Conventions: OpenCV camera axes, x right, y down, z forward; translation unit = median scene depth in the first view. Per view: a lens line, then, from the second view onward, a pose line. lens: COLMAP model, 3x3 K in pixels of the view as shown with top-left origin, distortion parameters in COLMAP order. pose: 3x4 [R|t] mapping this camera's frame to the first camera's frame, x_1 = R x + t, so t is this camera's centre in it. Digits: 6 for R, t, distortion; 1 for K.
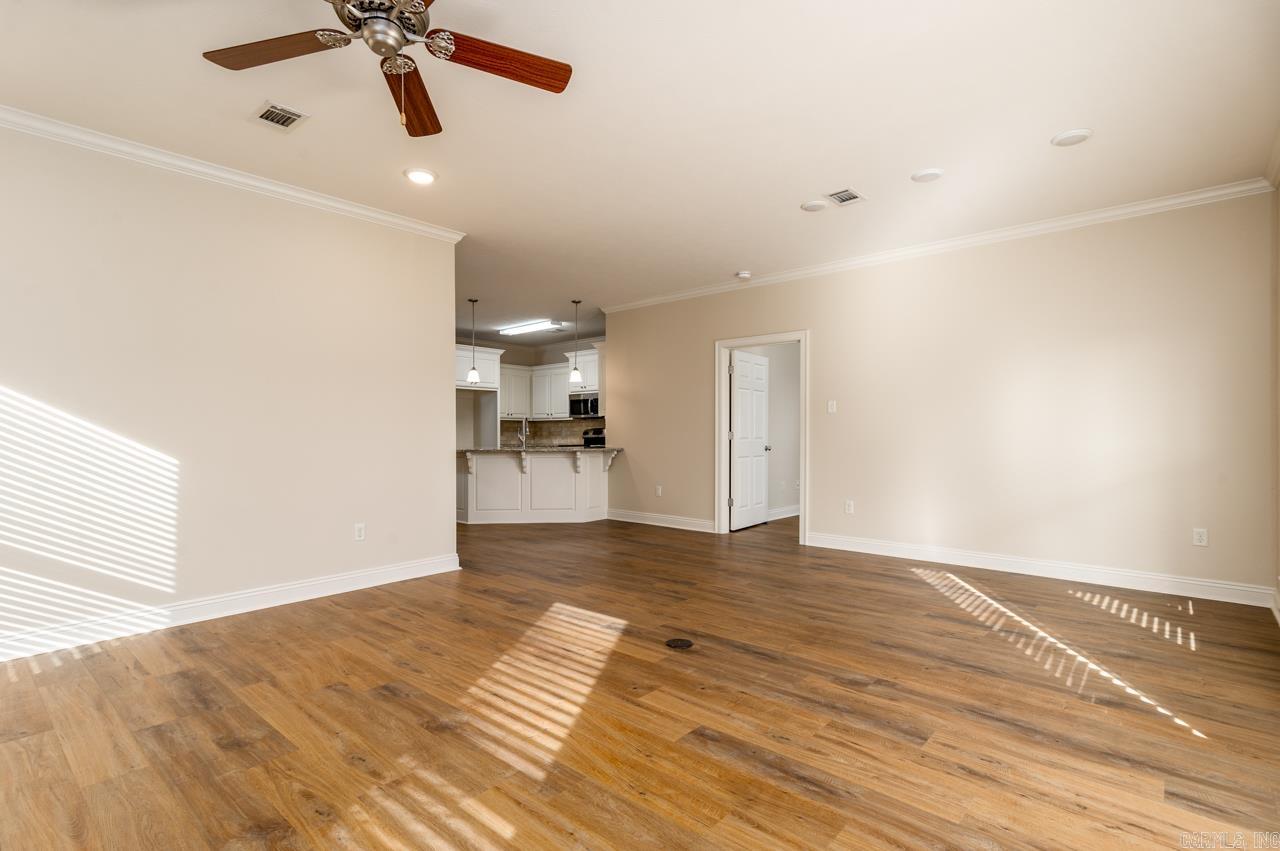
lens RADIAL K [[618.8, 0, 642.6], [0, 618.8, 432.5], [0, 0, 1]] dist [0.002730, 0.000431]
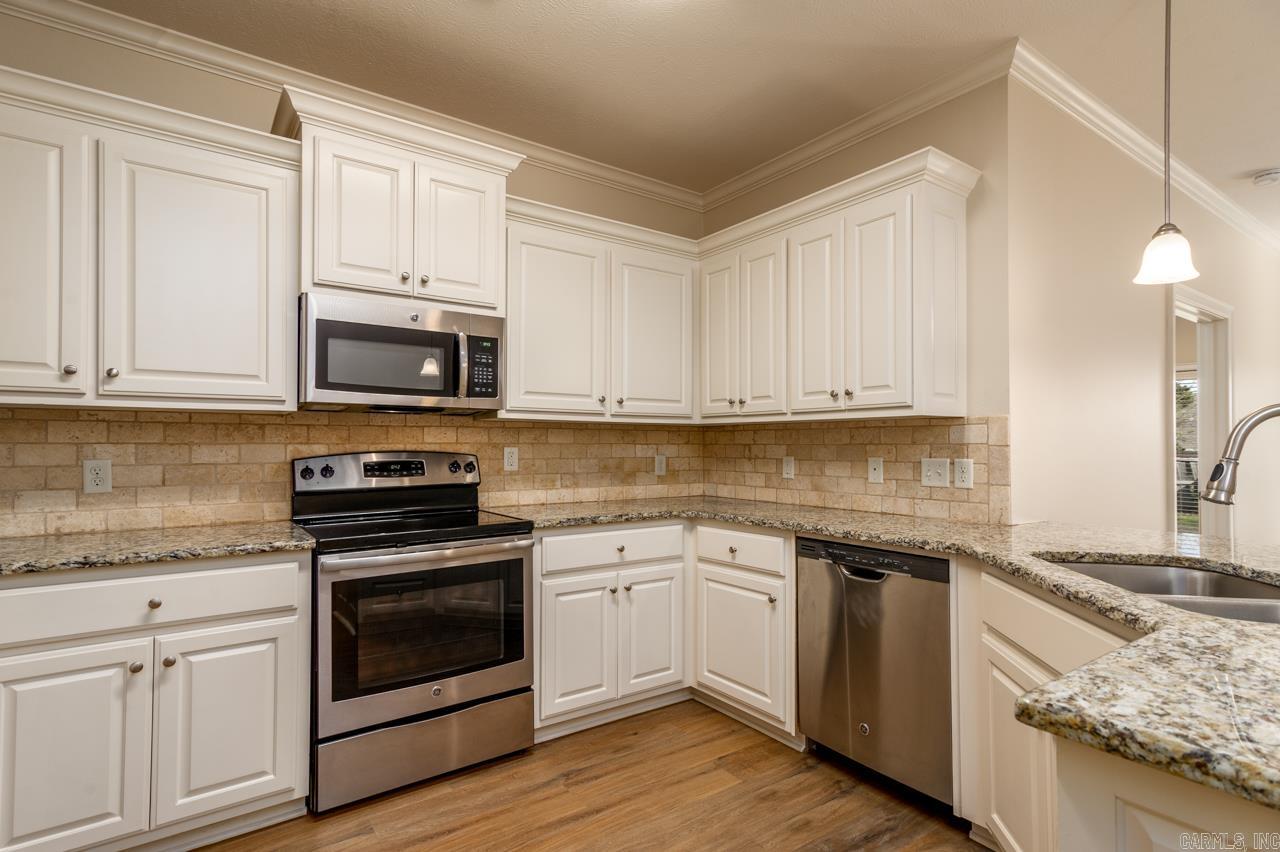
lens RADIAL K [[613.9, 0, 612.1], [0, 613.9, 438.3], [0, 0, 1]] dist [0.000956, -0.000215]
pose [[0.246007, 0.016989, 0.969119, -0.551739], [-0.000434, 0.999848, -0.017418, -0.014548], [-0.969268, 0.003864, 0.245977, 1.584570]]
